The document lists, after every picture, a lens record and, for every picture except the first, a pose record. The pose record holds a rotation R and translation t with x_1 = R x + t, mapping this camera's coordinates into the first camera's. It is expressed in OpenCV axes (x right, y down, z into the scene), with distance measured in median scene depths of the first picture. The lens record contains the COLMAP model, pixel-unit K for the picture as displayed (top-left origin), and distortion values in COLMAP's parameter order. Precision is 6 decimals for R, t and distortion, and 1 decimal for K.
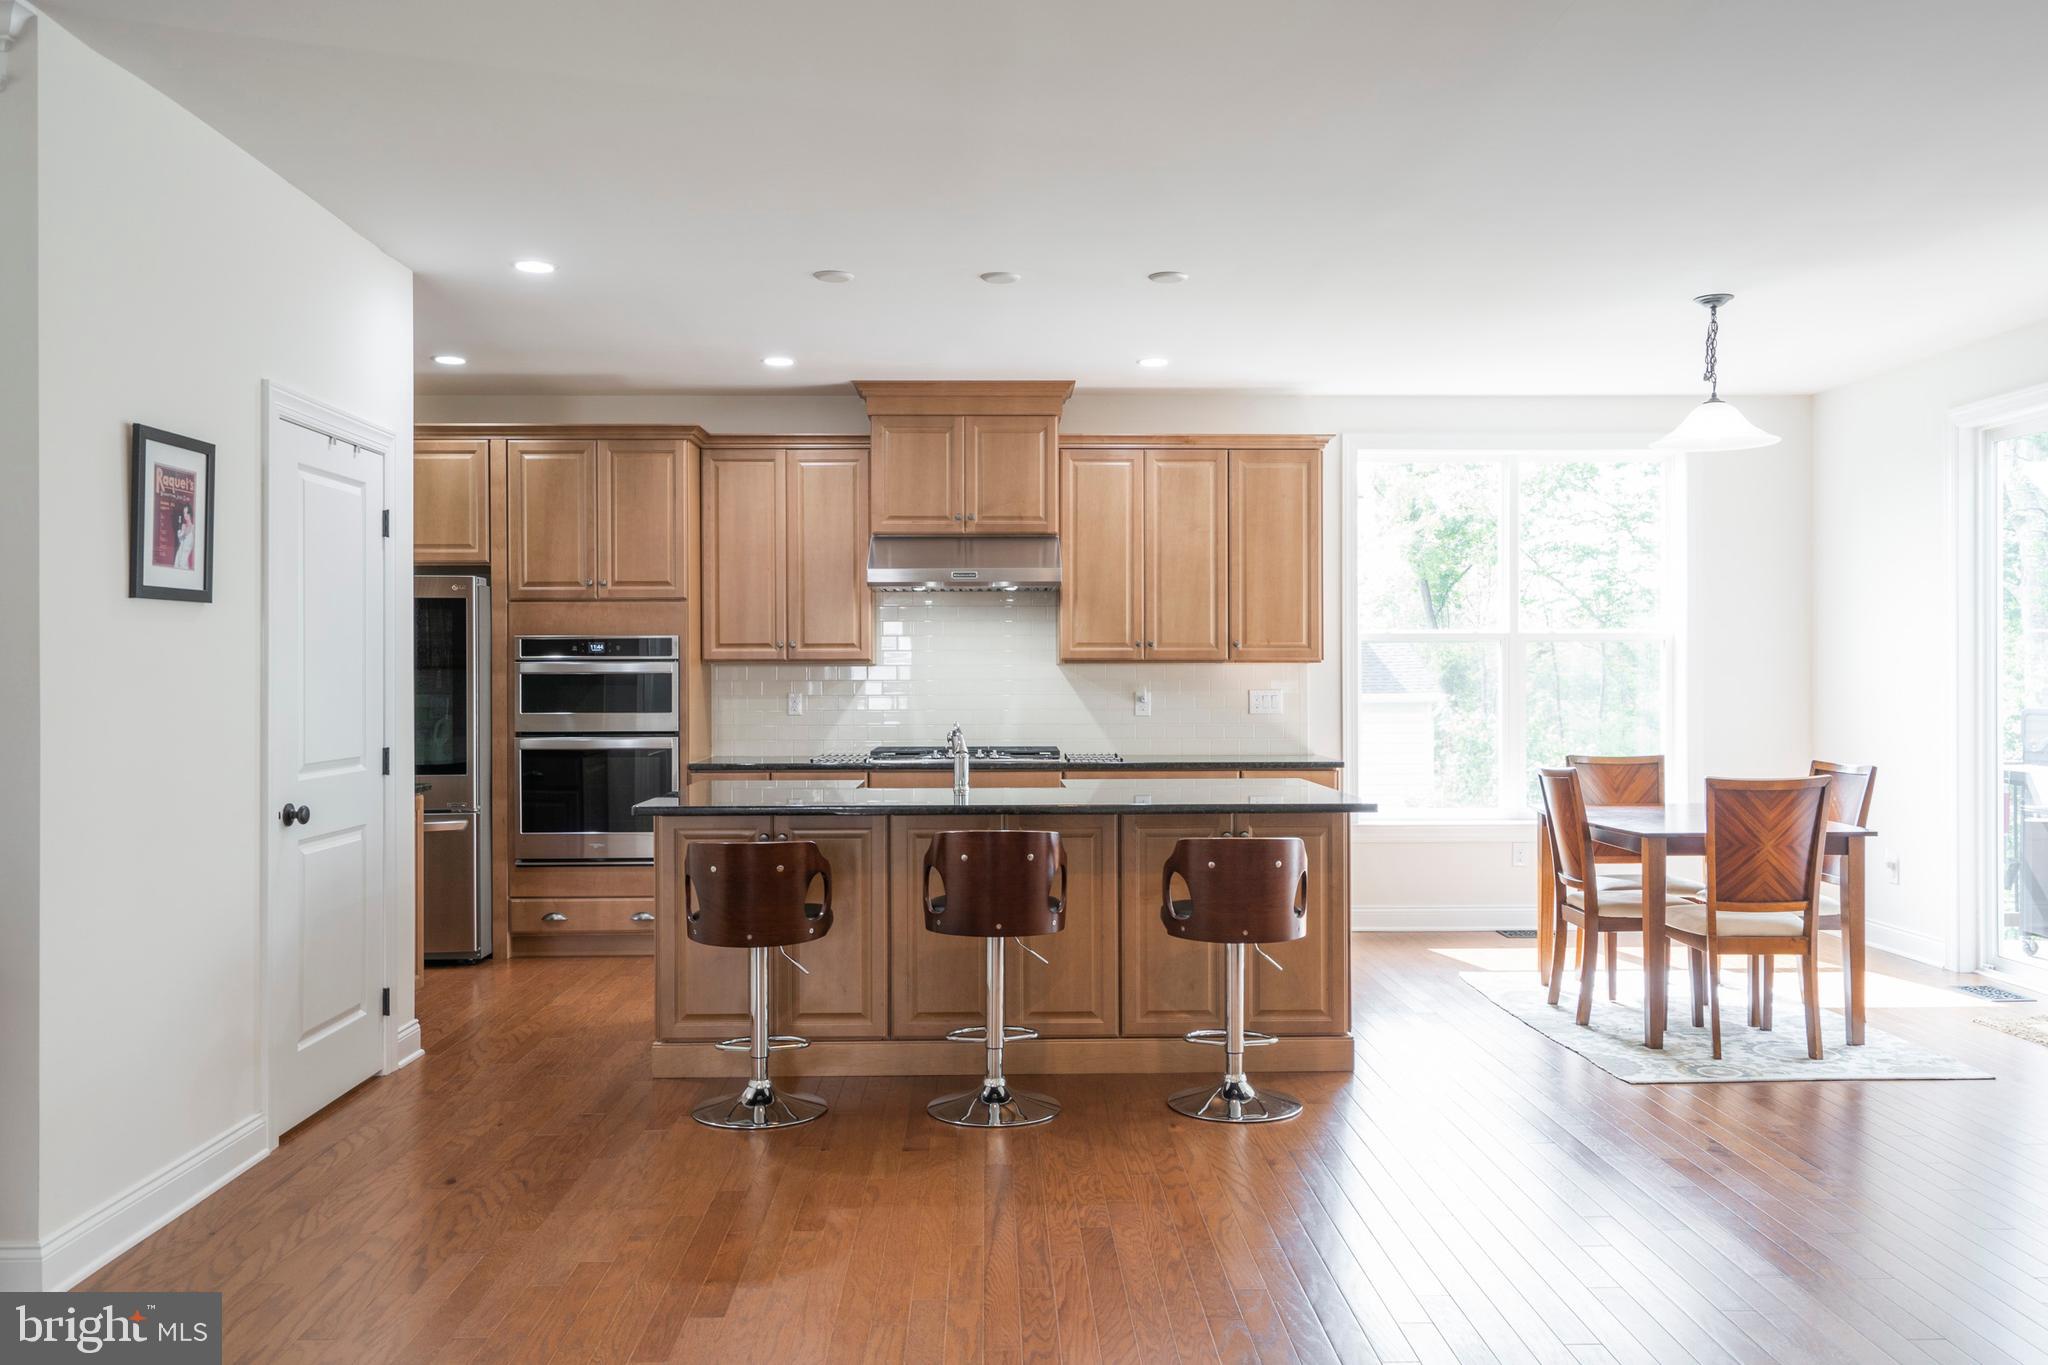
lens RADIAL K [[1526.6, 0, 1018.3], [0, 1526.6, 678.4], [0, 0, 1]] dist [0.002914, -0.003983]
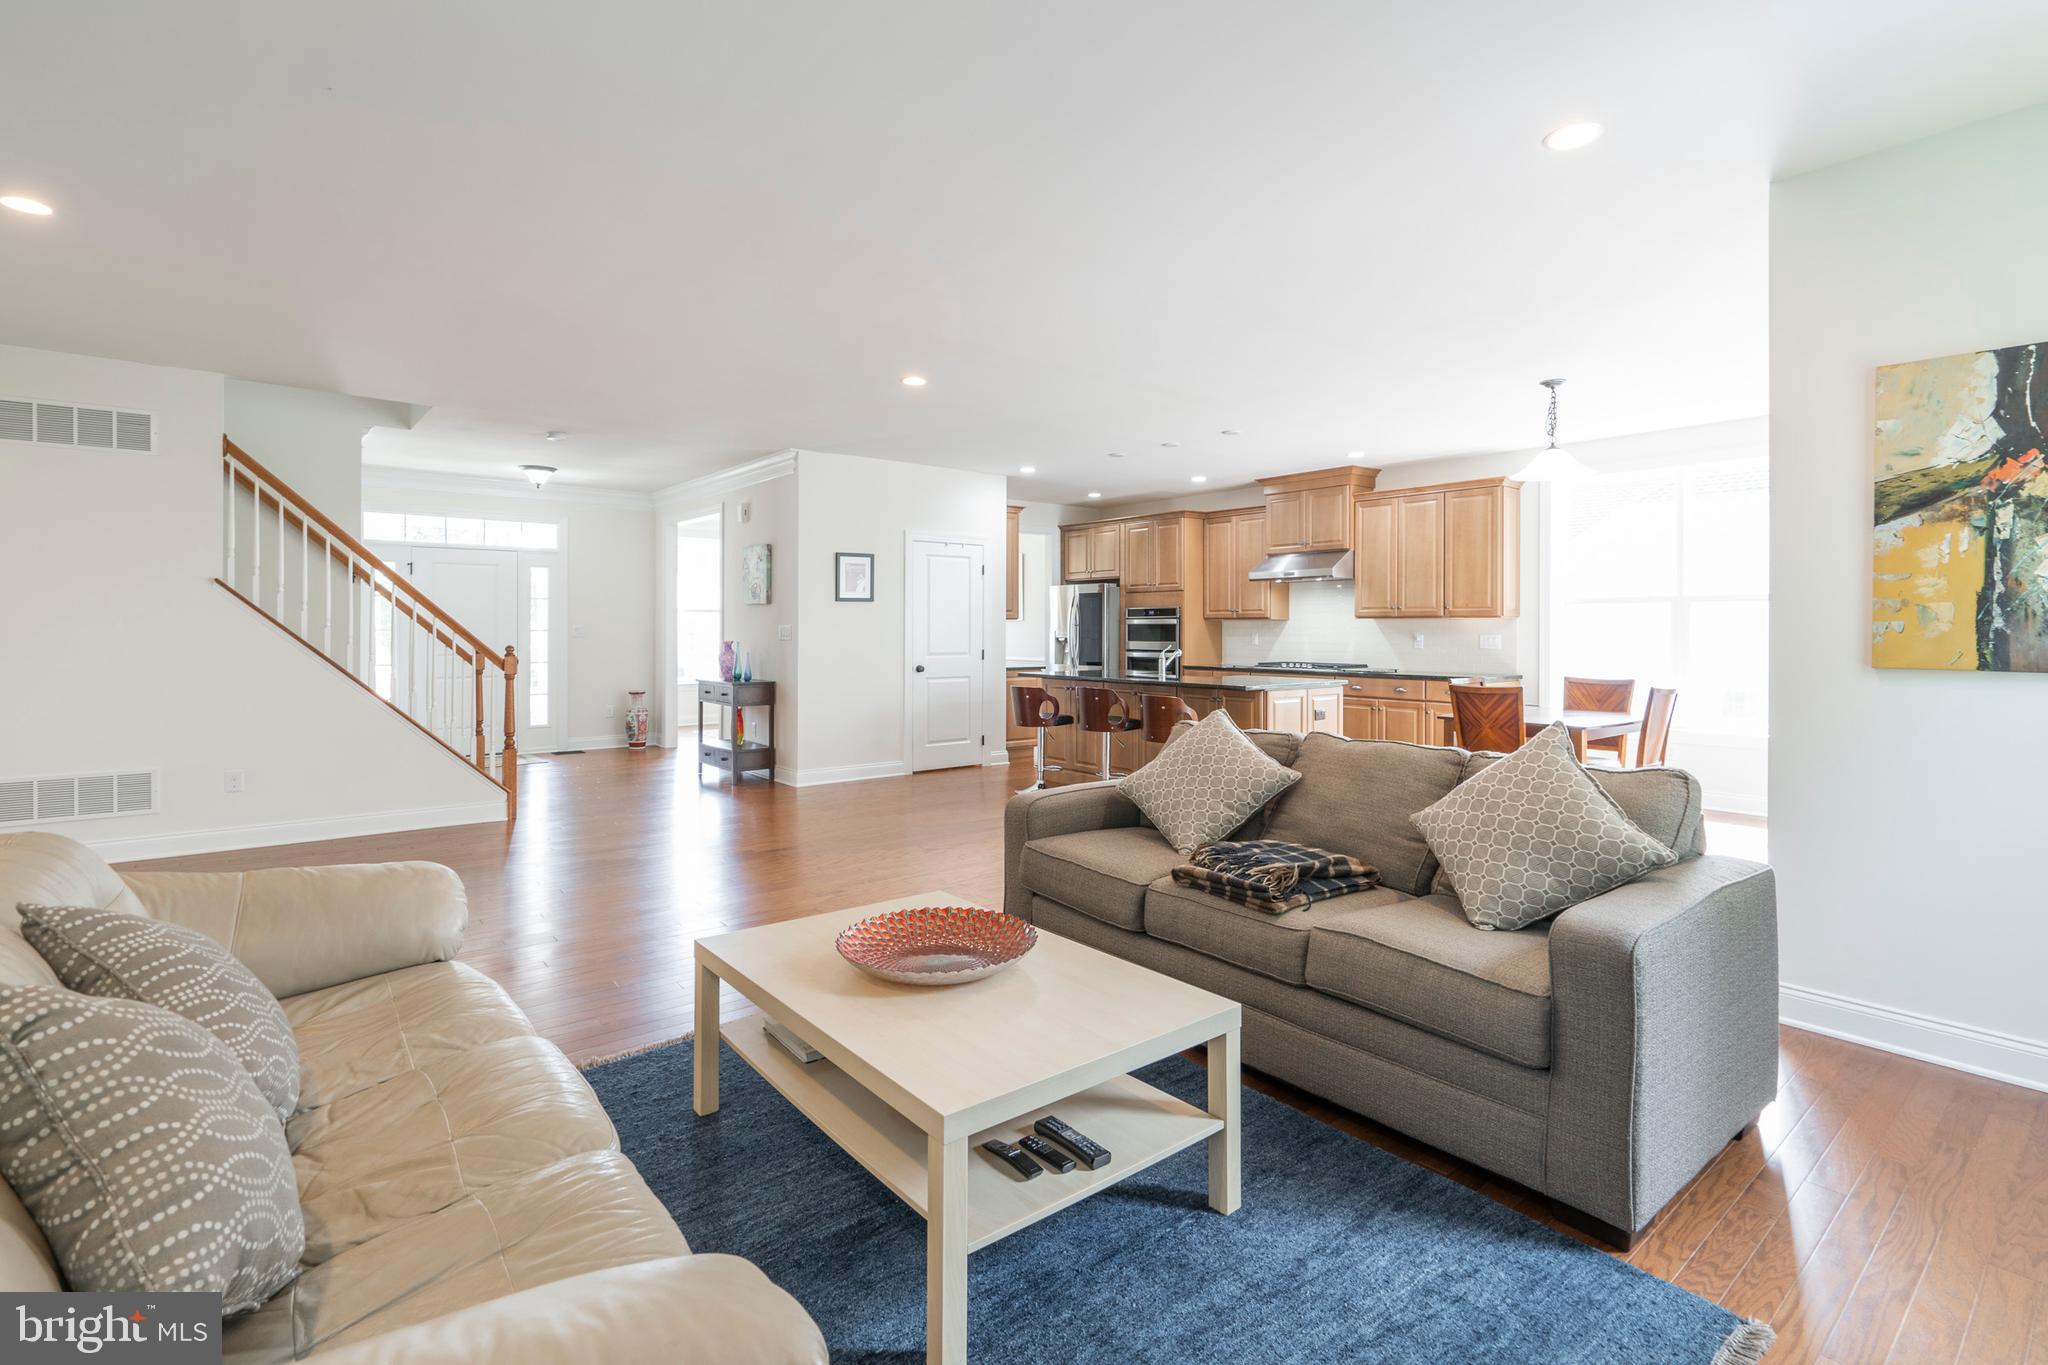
lens RADIAL K [[936.2, 0, 1054.8], [0, 936.2, 626.4], [0, 0, 1]] dist [-0.001337, 0.000604]
pose [[0.639814, 0.001305, -0.768528, 0.681306], [-0.004668, 0.999987, -0.002189, 0.003709], [0.768515, 0.004988, 0.639812, 0.000512]]
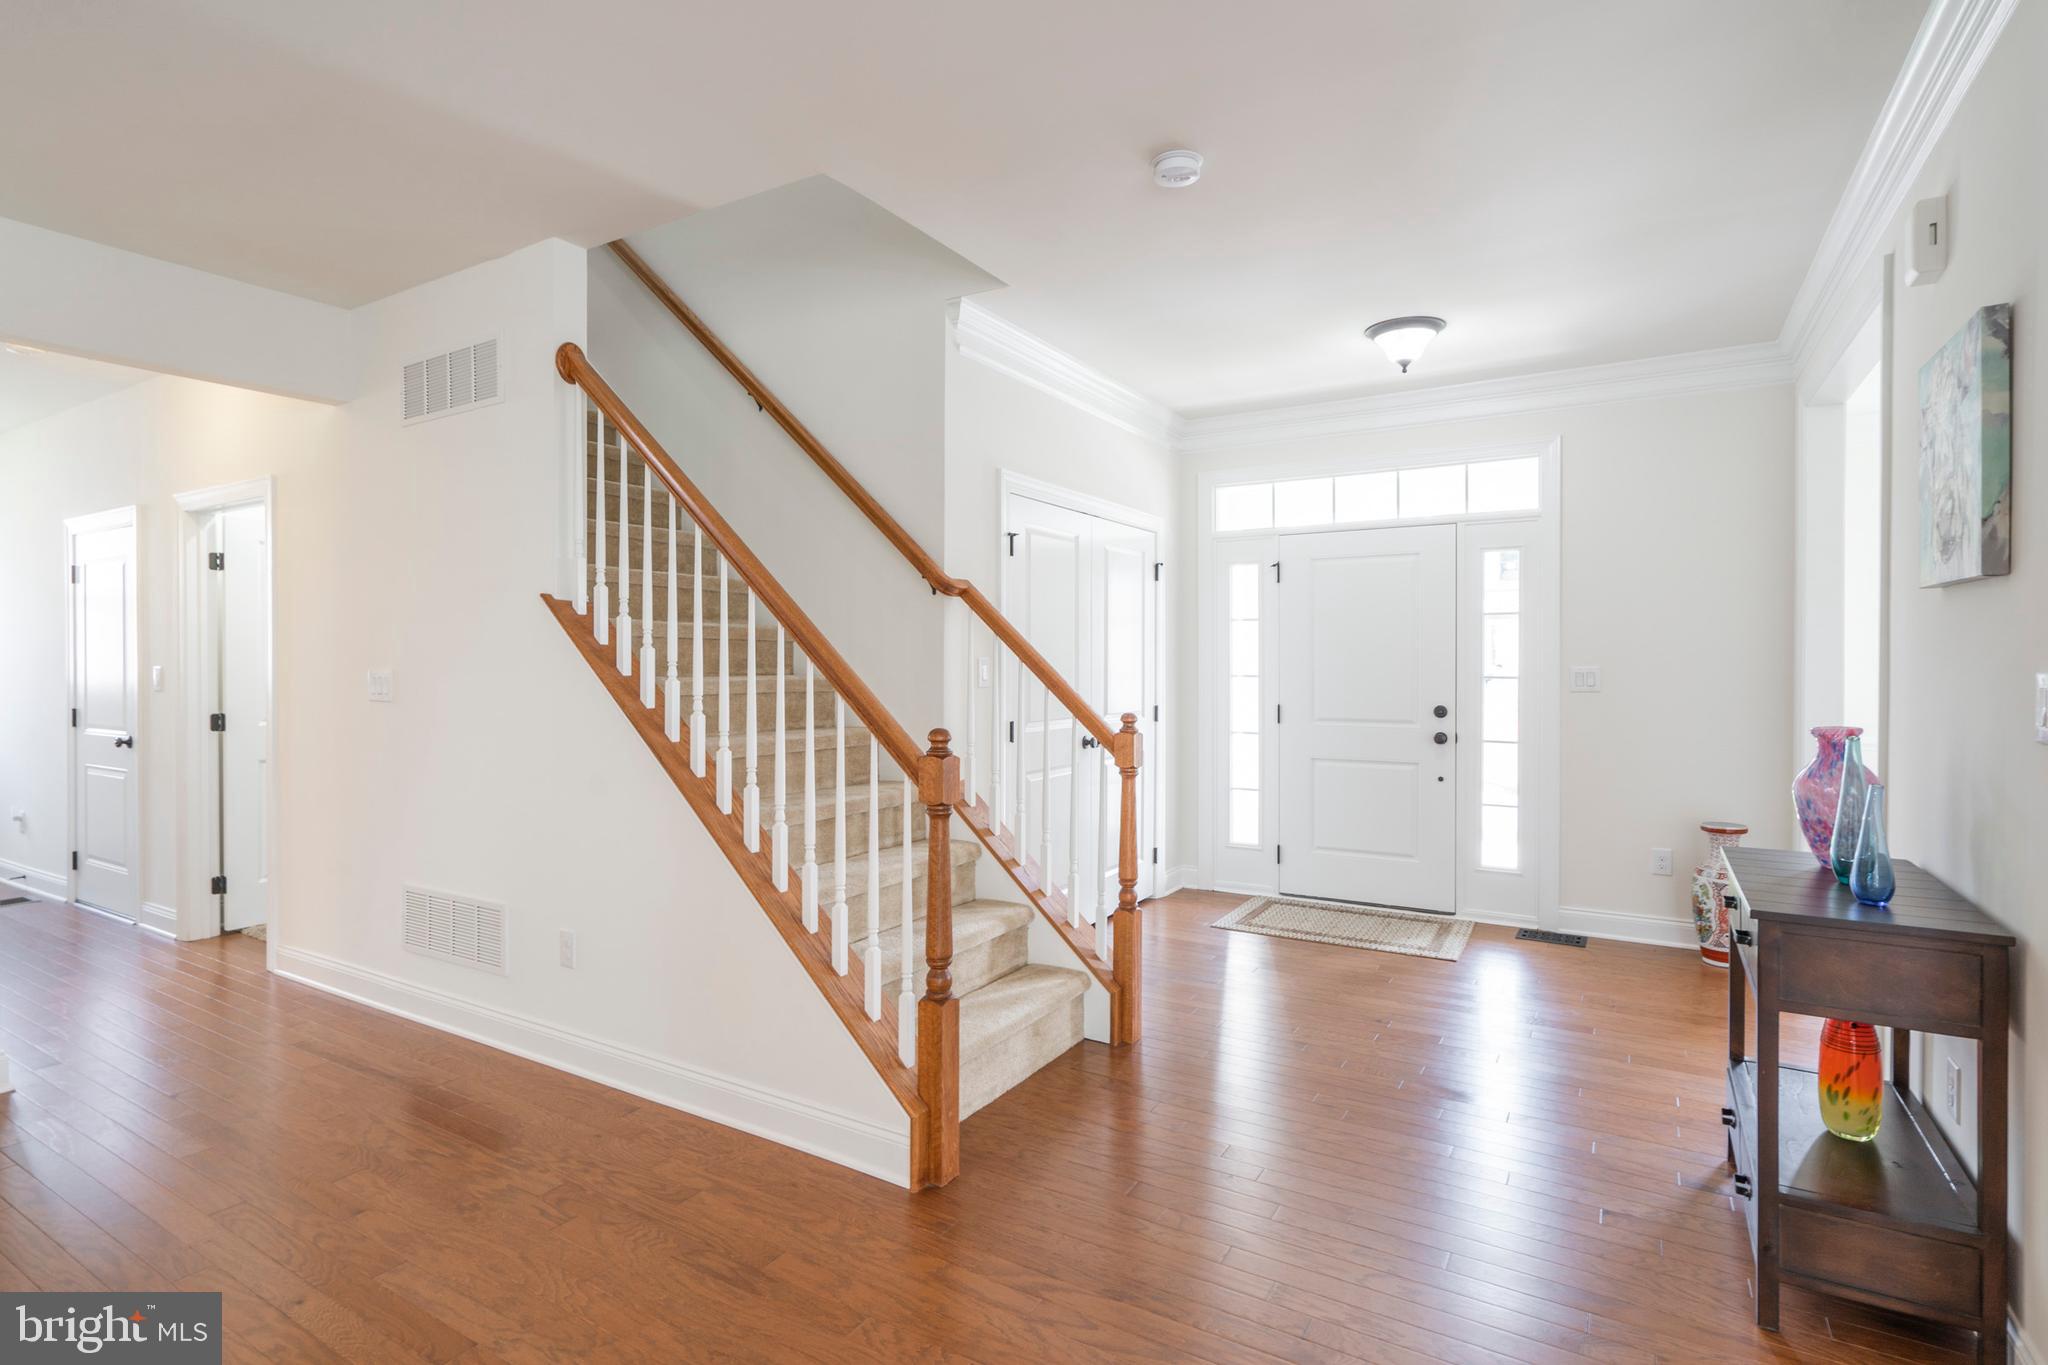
lens RADIAL K [[1032.0, 0, 1032.6], [0, 1032.0, 680.8], [0, 0, 1]] dist [-0.009037, 0.002290]
pose [[-0.538098, 0.013329, -0.842777, 0.014220], [0.000805, 0.999883, 0.015300, 0.000315], [0.842882, 0.007554, -0.538046, 0.377804]]
